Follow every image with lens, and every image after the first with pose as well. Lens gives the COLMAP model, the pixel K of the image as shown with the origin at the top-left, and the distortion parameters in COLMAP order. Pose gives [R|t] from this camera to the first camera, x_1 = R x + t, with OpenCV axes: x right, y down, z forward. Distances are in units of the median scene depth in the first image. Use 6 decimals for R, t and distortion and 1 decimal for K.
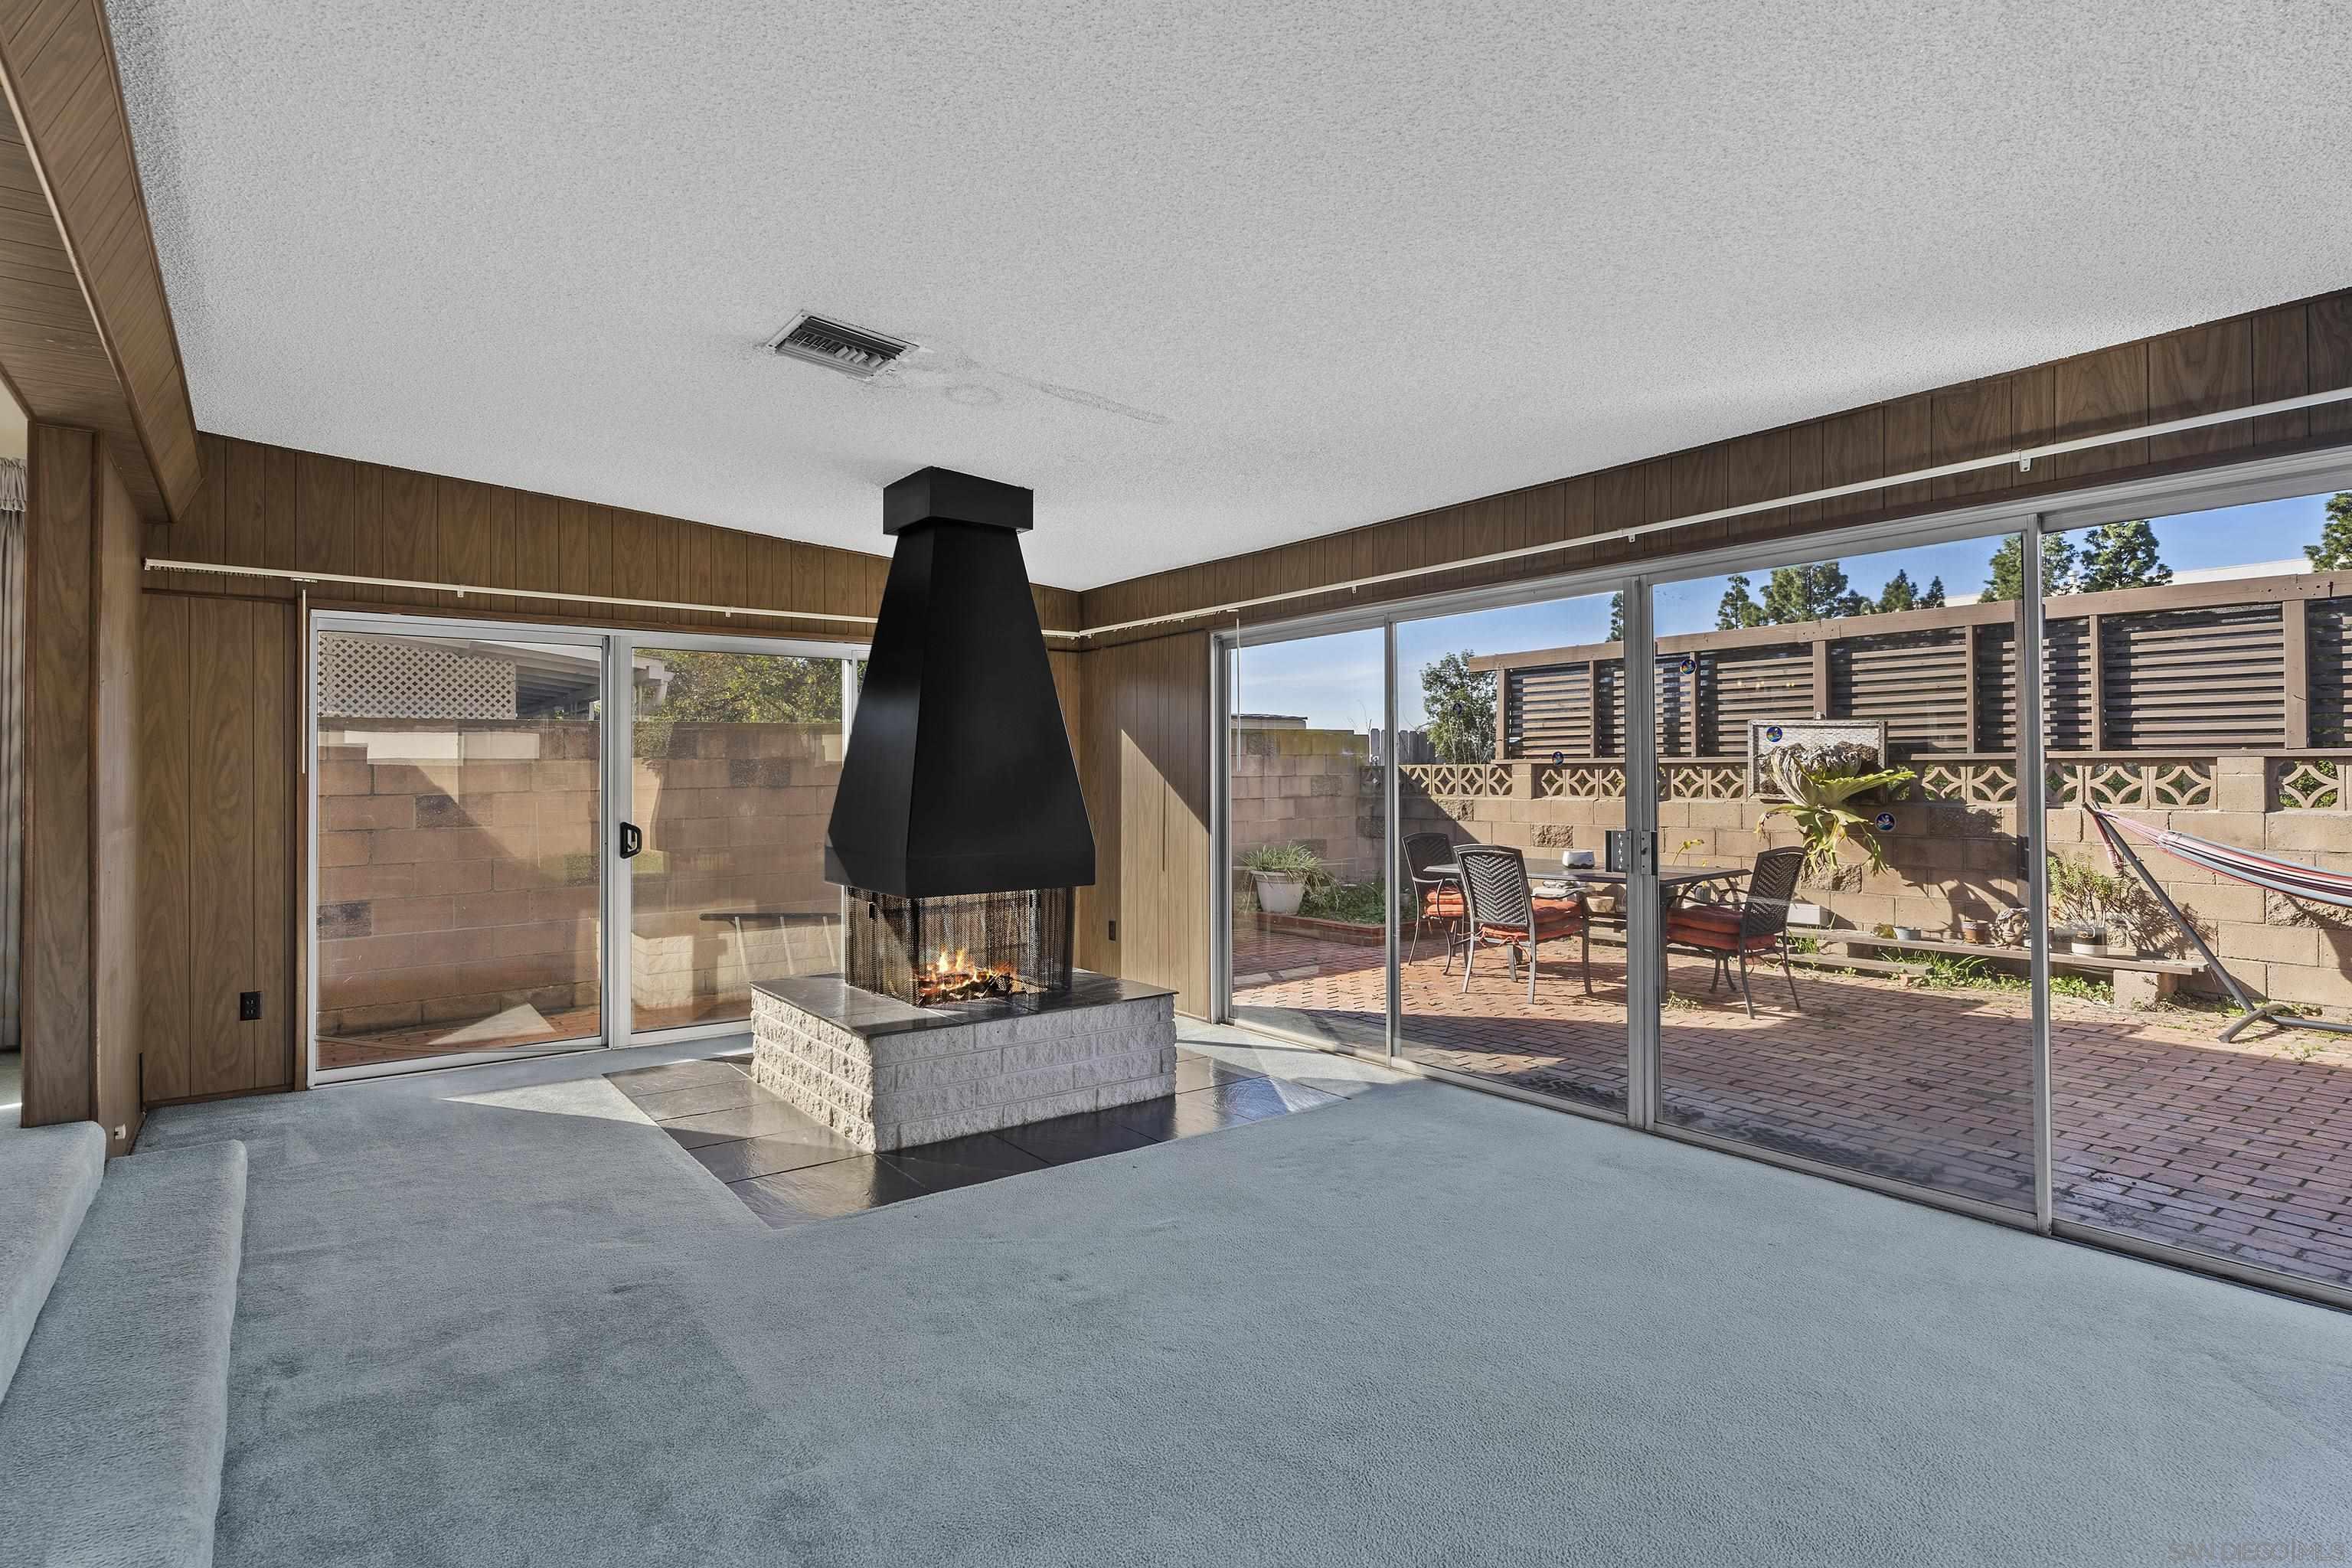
lens RADIAL K [[1184.1, 0, 1159.4], [0, 1184.1, 769.2], [0, 0, 1]] dist [-0.000809, 0.002974]
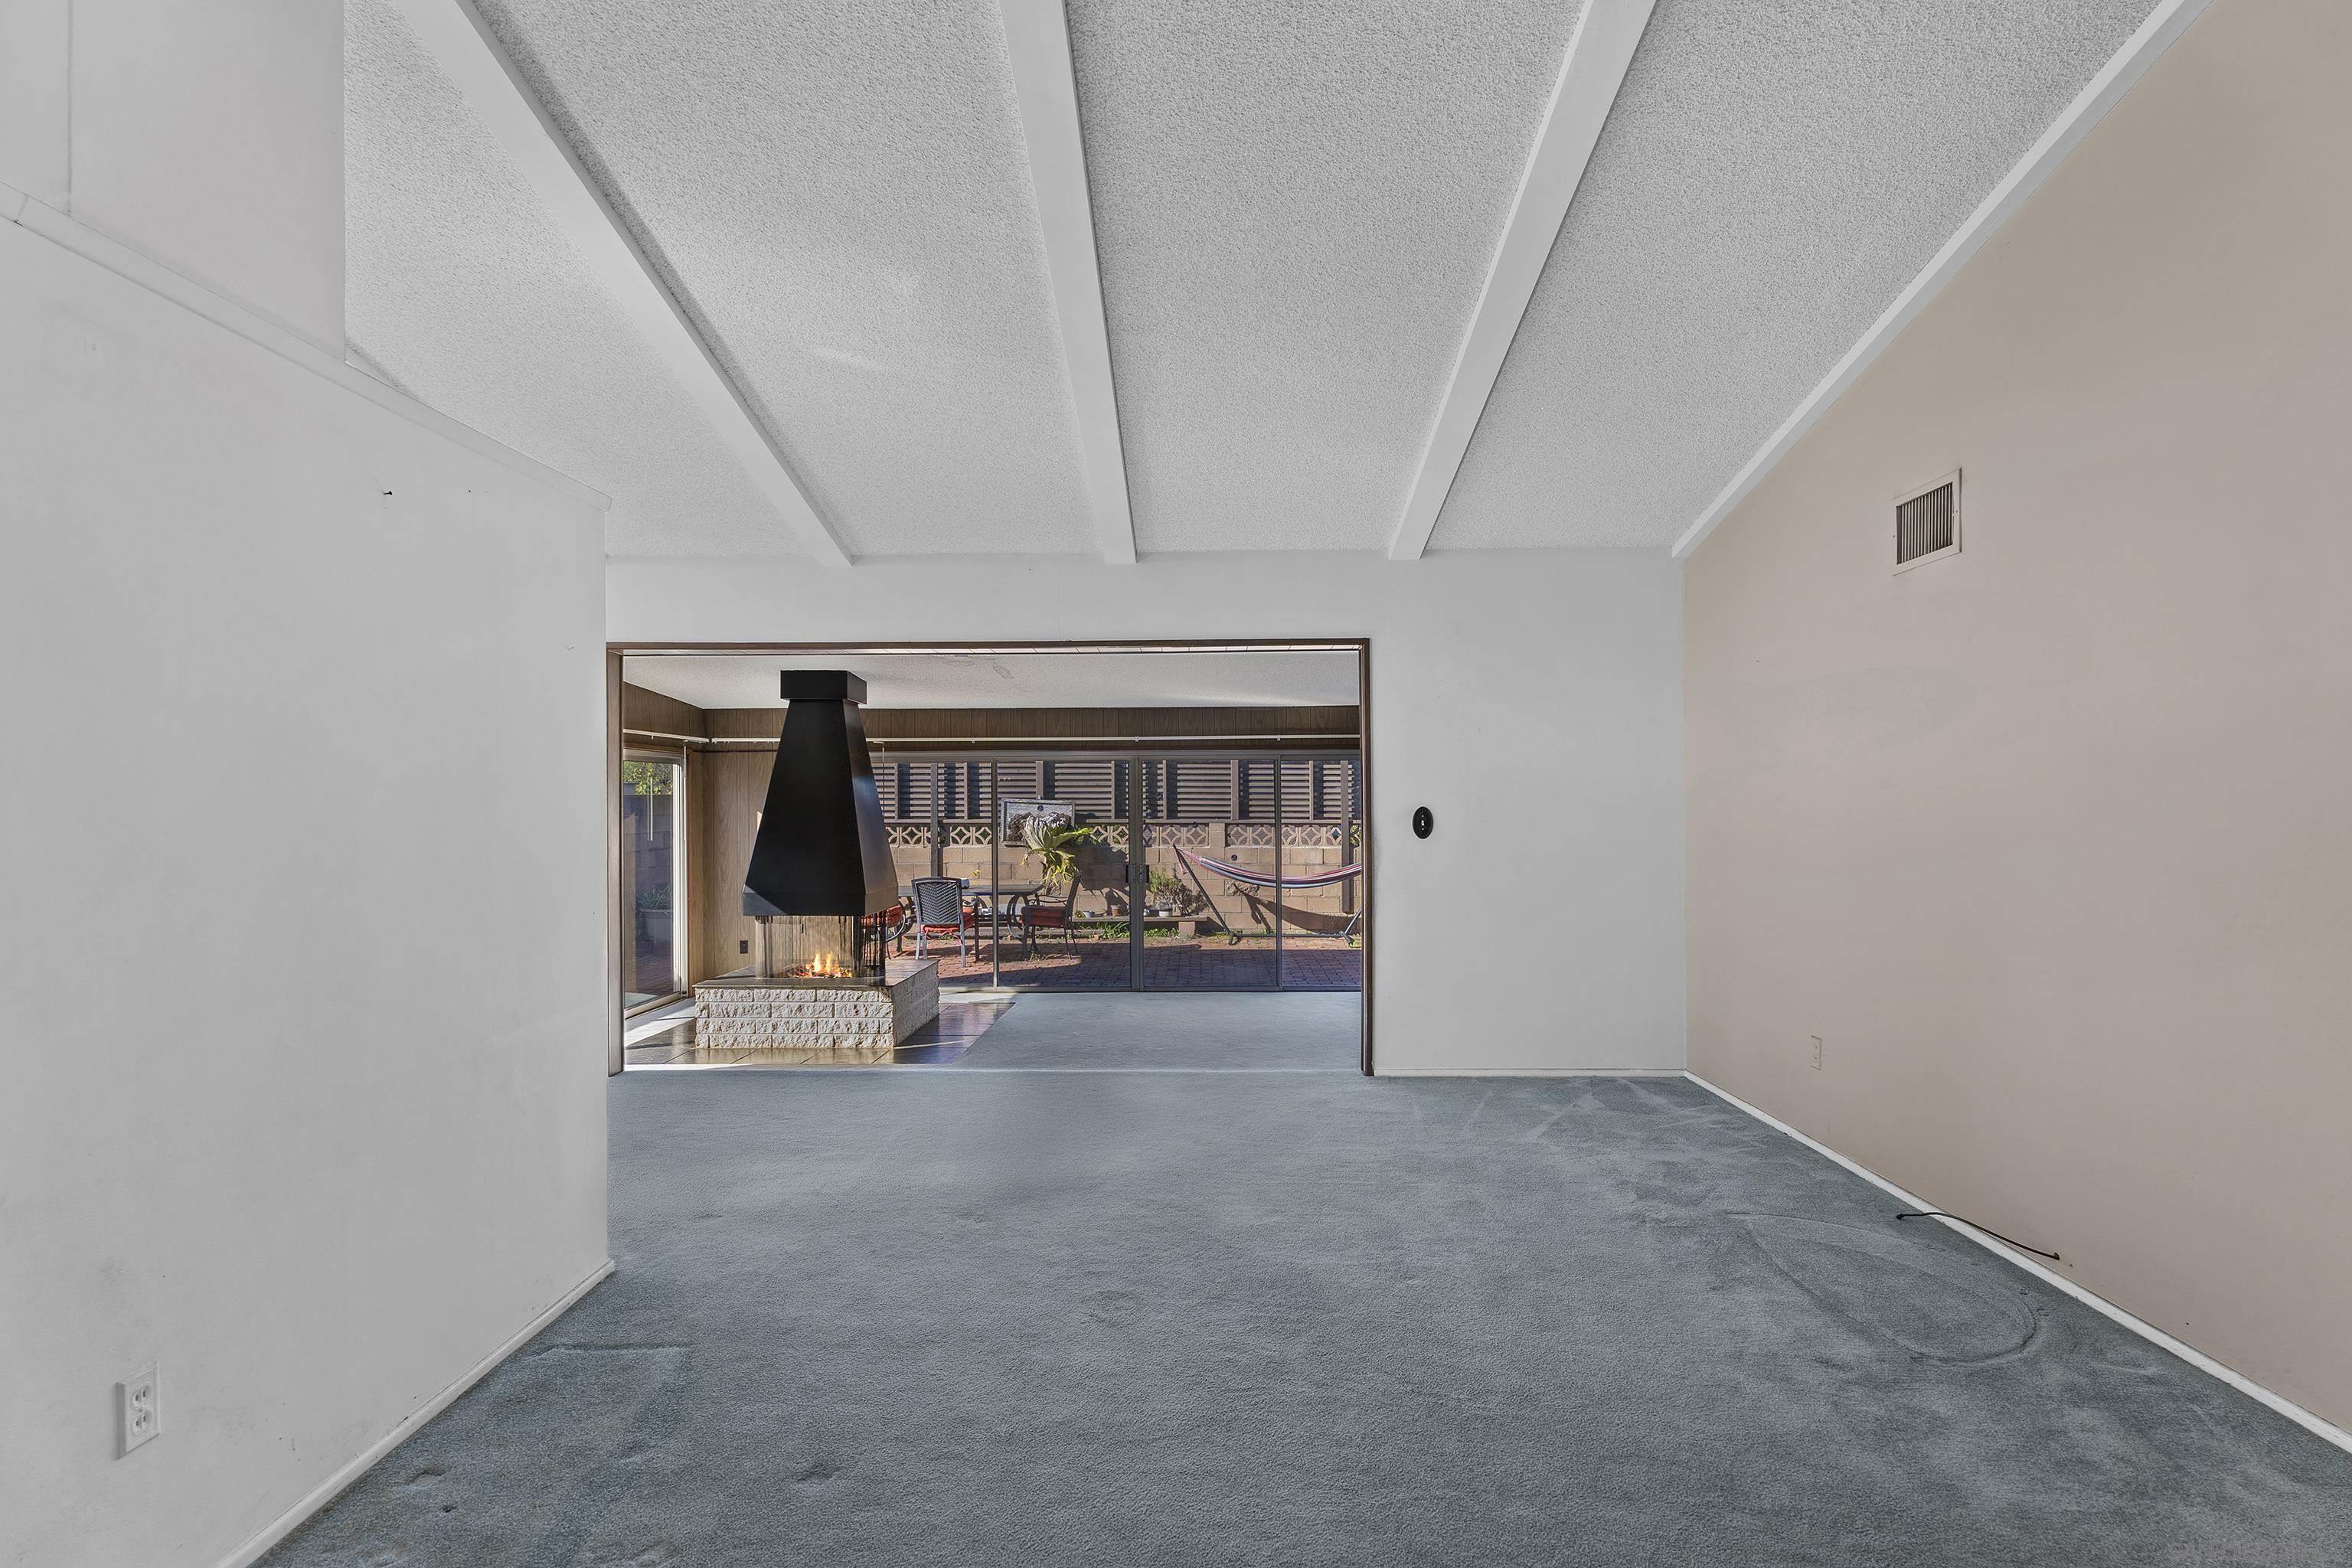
lens RADIAL K [[1184.1, 0, 1173.5], [0, 1184.1, 796.0], [0, 0, 1]] dist [-0.000809, 0.002974]
pose [[0.617612, 0.009710, 0.786423, -0.792279], [-0.004203, 0.999950, -0.009046, -0.035146], [-0.786472, 0.002282, 0.617622, -0.284525]]
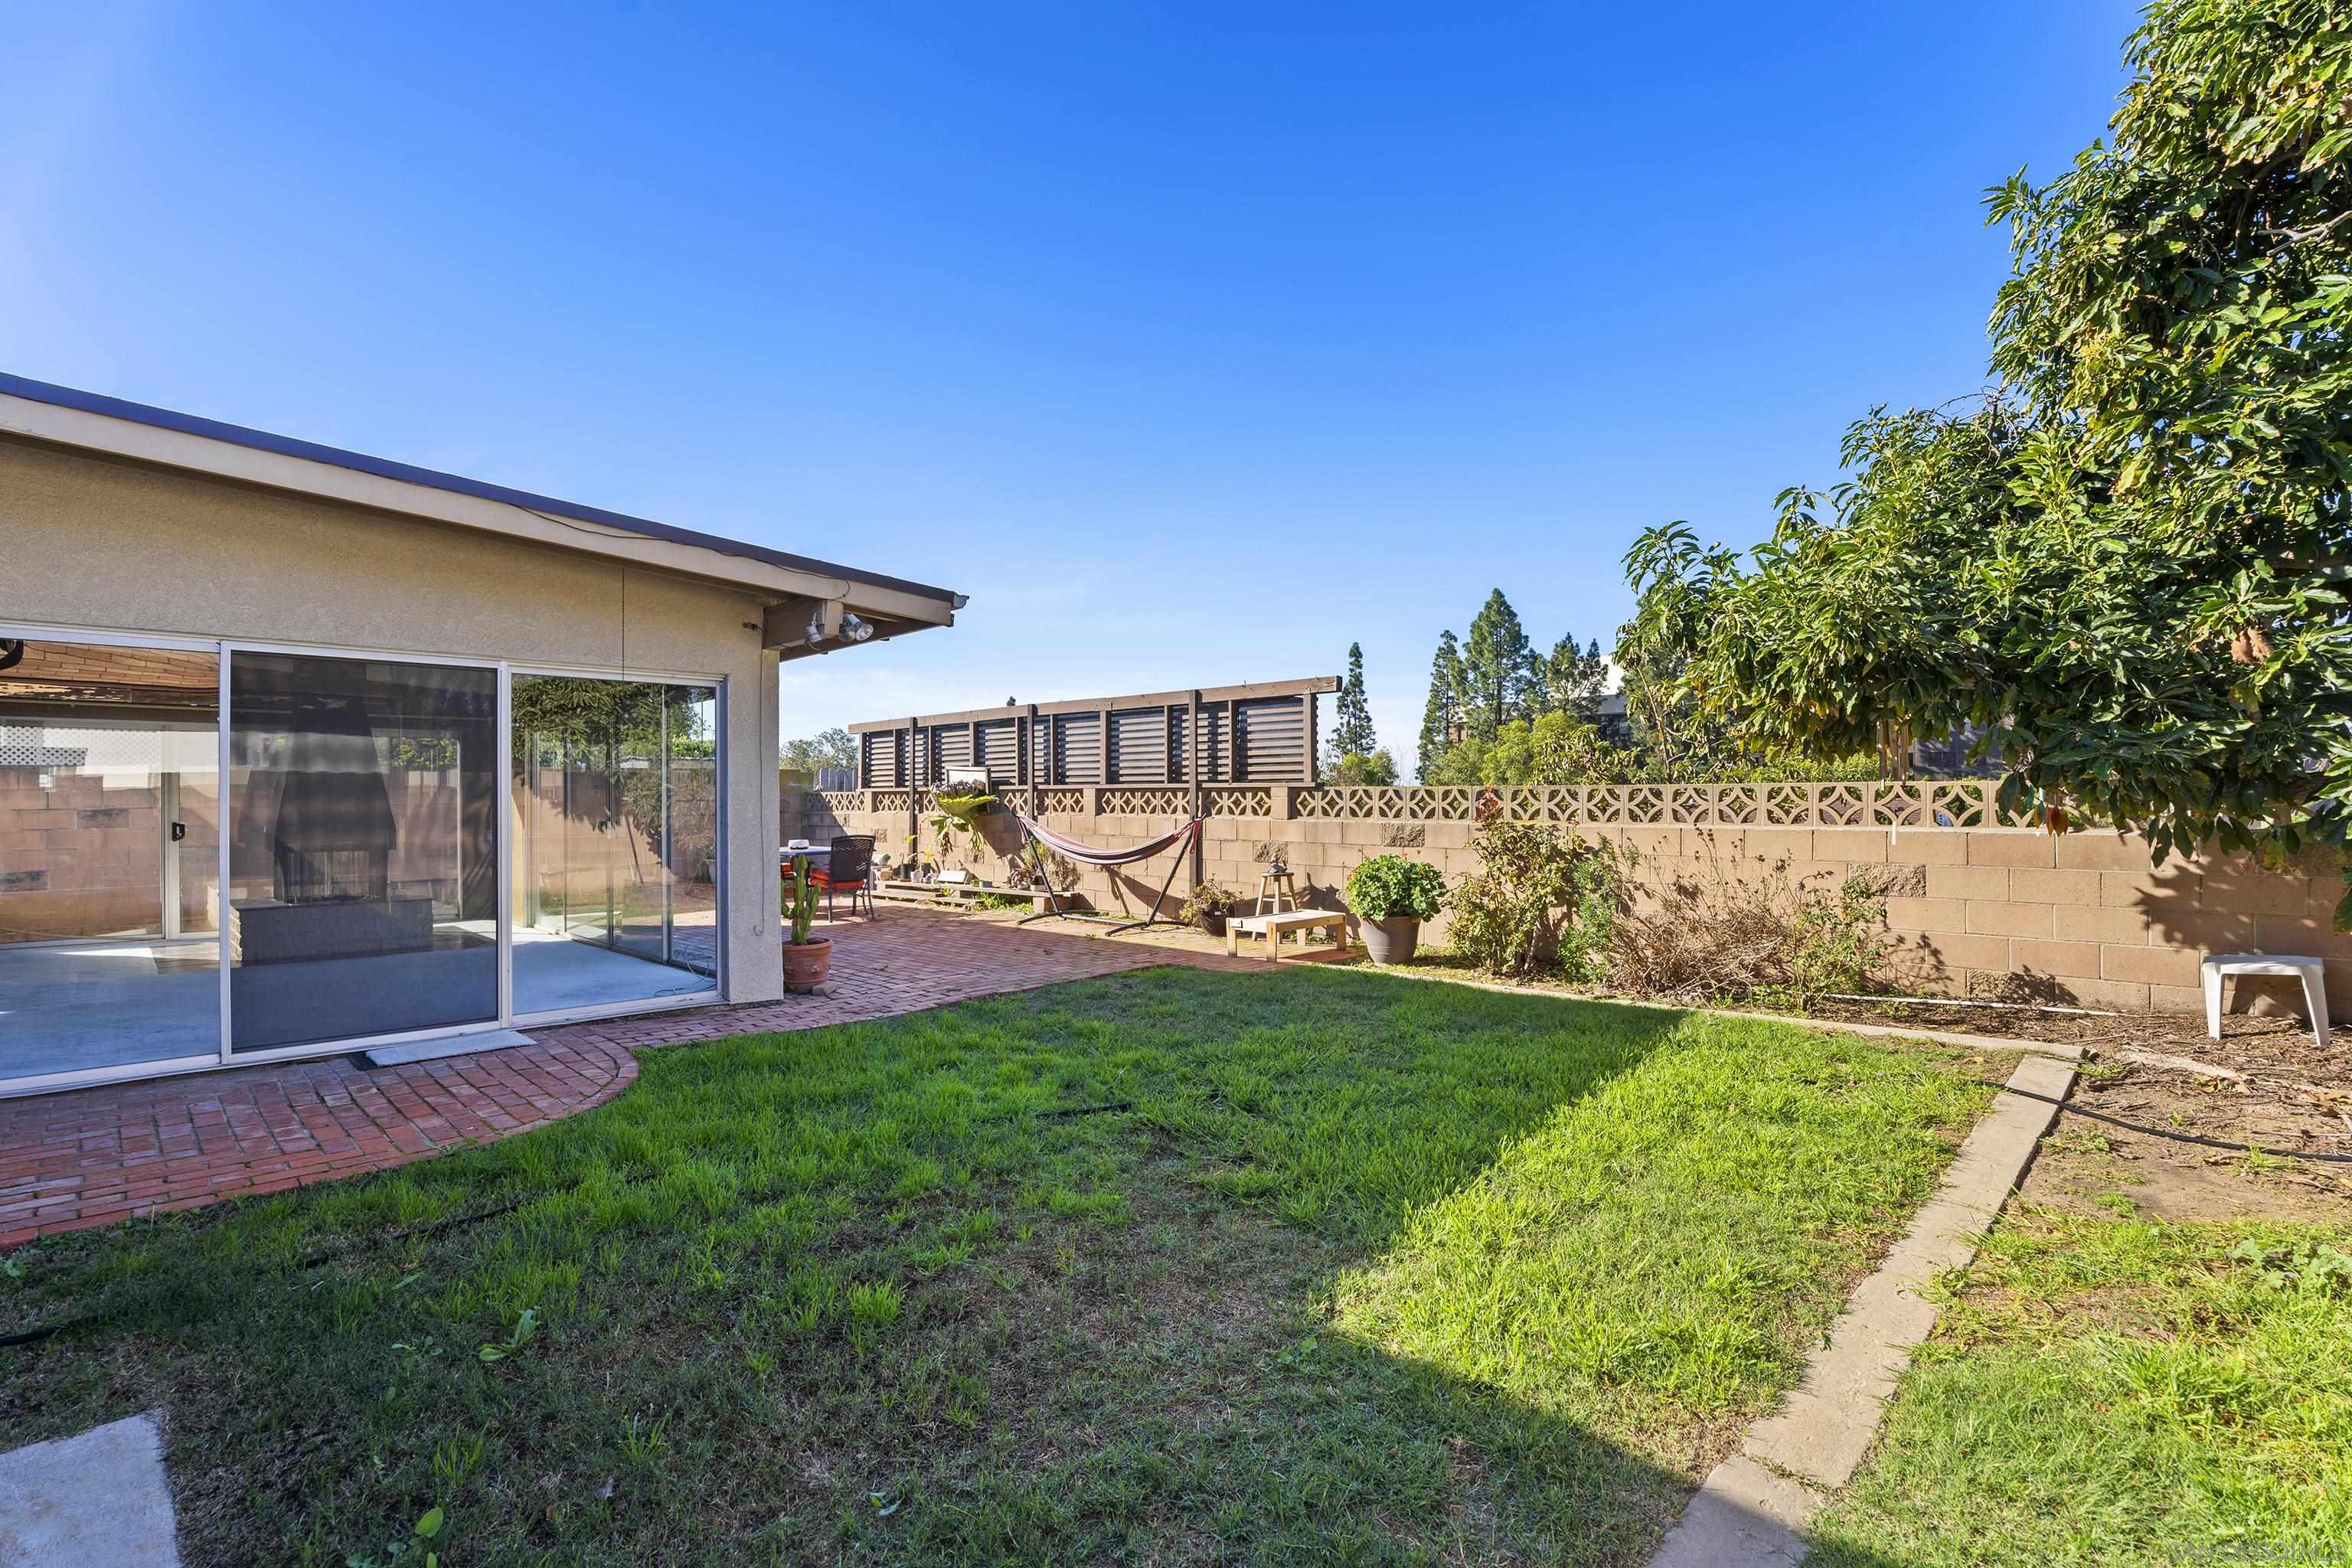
lens RADIAL K [[1085.4, 0, 1165.2], [0, 1085.4, 789.3], [0, 0, 1]] dist [-0.010296, -0.000195]
pose [[0.989658, 0.001130, 0.143440, 0.674643], [-0.000495, 0.999990, -0.004462, -0.000652], [-0.143444, 0.004345, 0.989649, -0.717289]]
